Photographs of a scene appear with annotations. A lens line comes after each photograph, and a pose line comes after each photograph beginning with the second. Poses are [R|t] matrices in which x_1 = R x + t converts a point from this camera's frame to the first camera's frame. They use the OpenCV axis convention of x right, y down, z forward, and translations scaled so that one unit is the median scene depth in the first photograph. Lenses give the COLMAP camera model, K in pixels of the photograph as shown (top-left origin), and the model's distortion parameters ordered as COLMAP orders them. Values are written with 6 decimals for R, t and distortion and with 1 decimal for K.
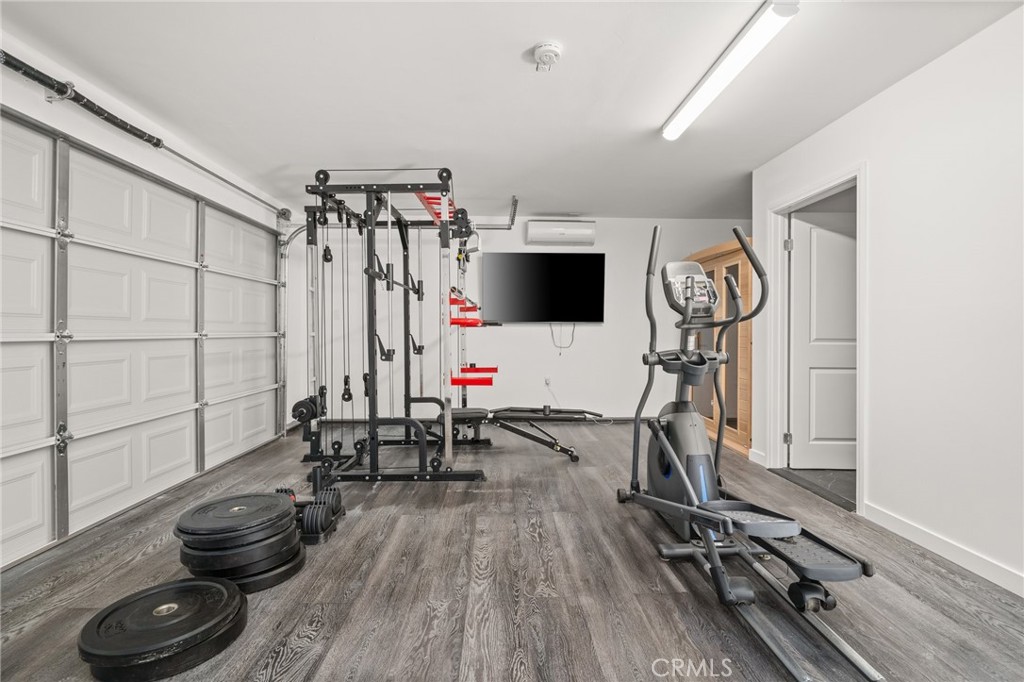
lens RADIAL K [[454.9, 0, 510.3], [0, 454.9, 332.9], [0, 0, 1]] dist [-0.001182, 0.000078]
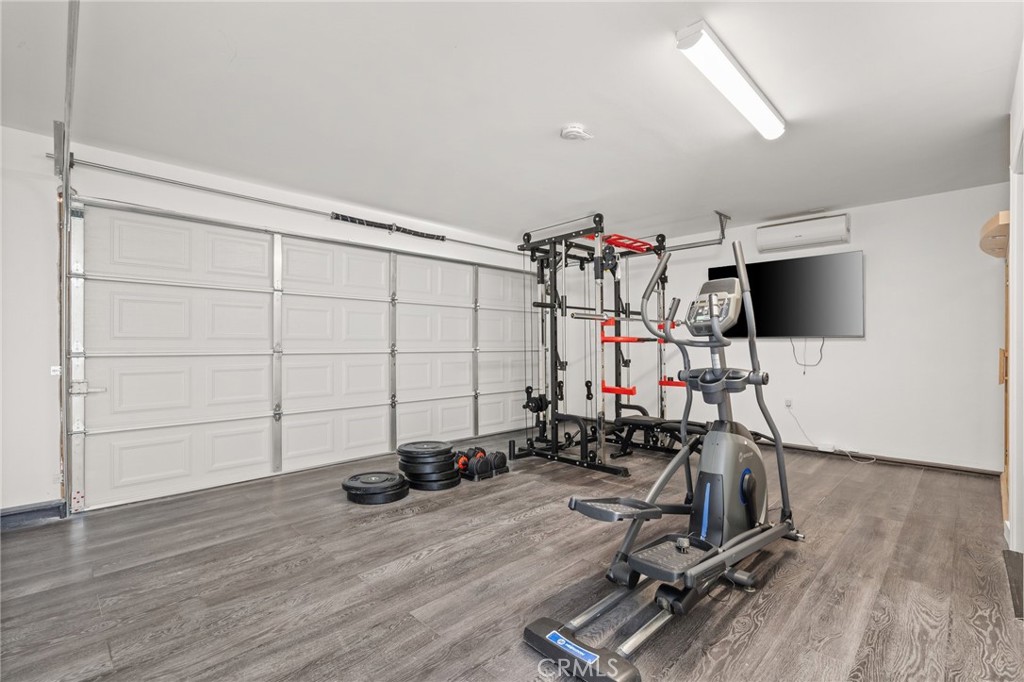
lens RADIAL K [[454.9, 0, 516.0], [0, 454.9, 345.9], [0, 0, 1]] dist [-0.001182, 0.000078]
pose [[0.699633, 0.001698, -0.714501, 0.573544], [-0.000396, 0.999998, 0.001989, -0.011182], [0.714503, -0.001109, 0.699632, -0.009227]]
